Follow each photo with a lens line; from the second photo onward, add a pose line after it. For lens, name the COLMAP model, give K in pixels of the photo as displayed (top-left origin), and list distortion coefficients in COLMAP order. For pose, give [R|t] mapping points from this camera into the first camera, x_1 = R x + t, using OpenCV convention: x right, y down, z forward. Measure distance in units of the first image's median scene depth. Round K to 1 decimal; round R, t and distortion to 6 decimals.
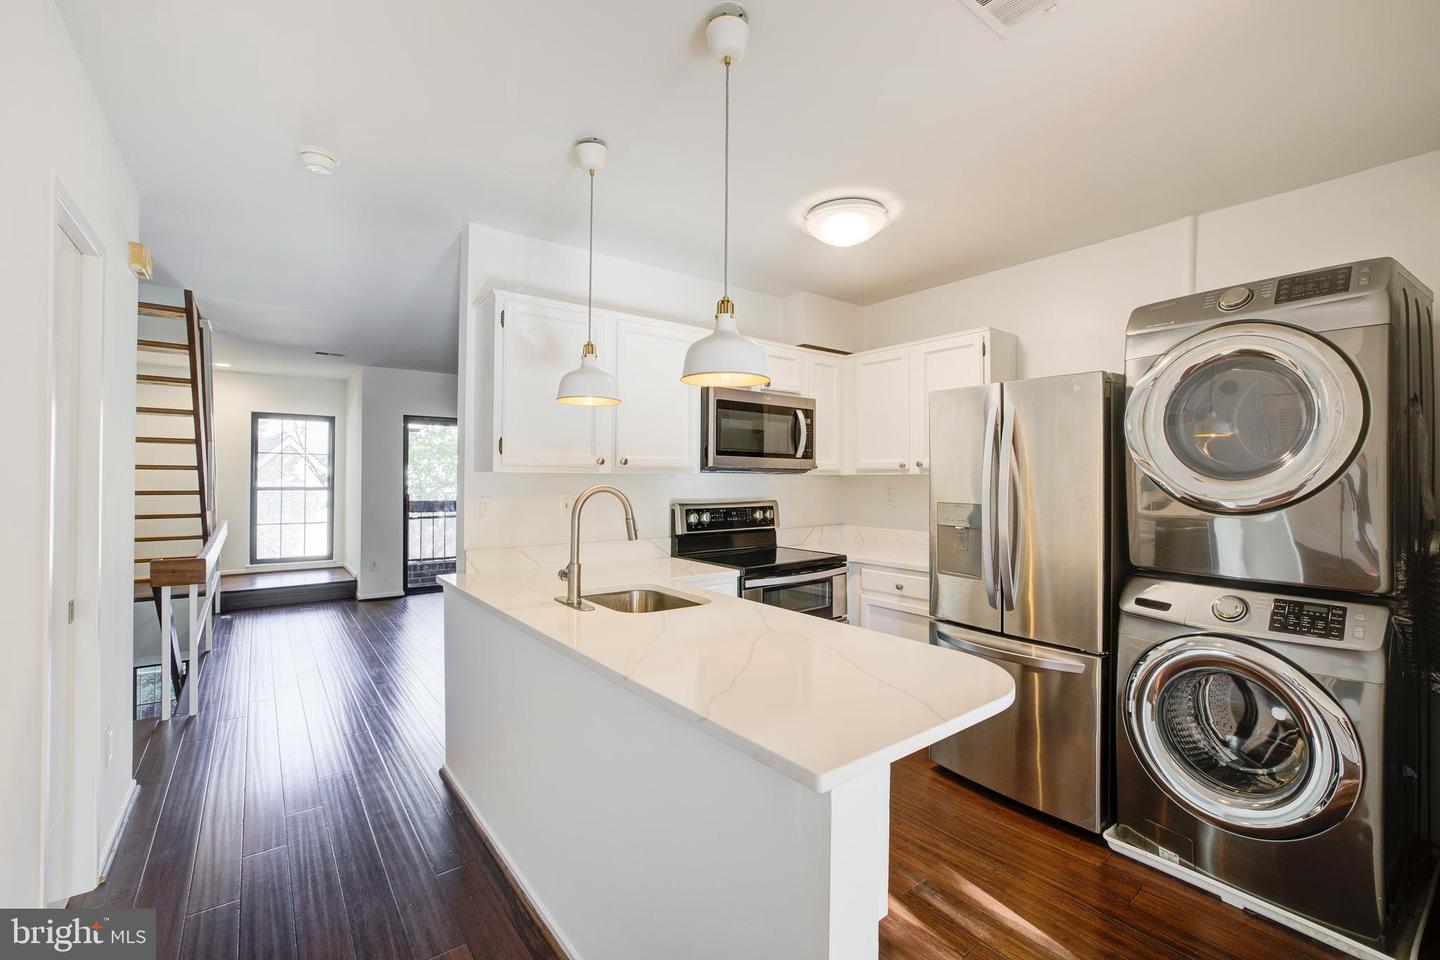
lens RADIAL K [[601.4, 0, 718.1], [0, 601.4, 479.4], [0, 0, 1]] dist [-0.005663, 0.000021]
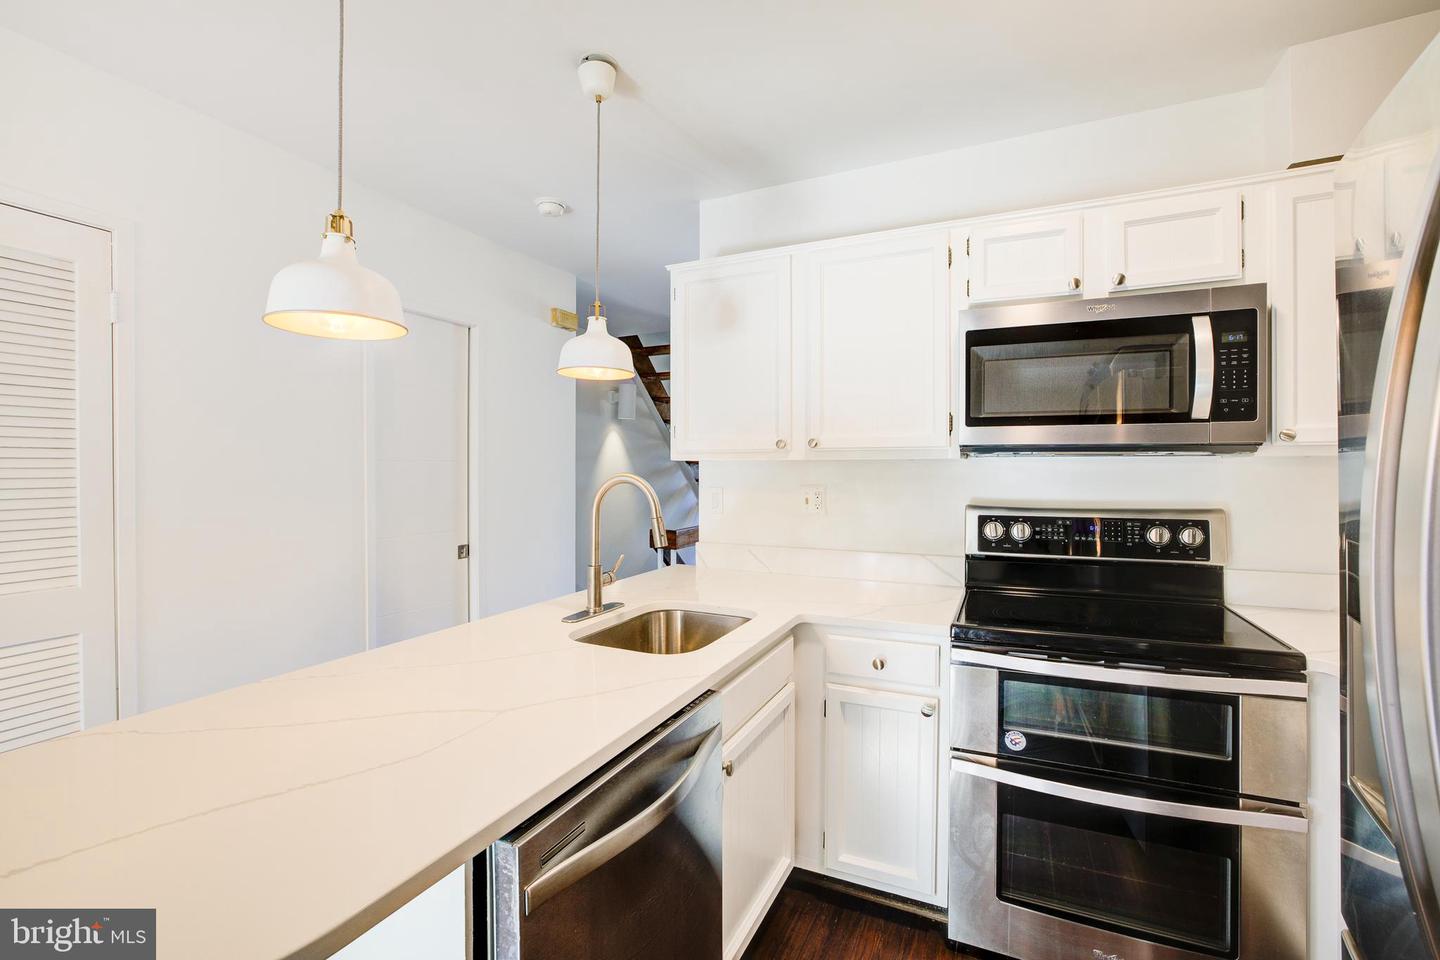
lens RADIAL K [[601.4, 0, 724.5], [0, 601.4, 475.8], [0, 0, 1]] dist [-0.005663, 0.000021]
pose [[0.469778, 0.001153, -0.882784, 0.370322], [-0.000699, 0.999999, 0.000934, 0.007676], [0.882784, 0.000178, 0.469779, 0.457592]]
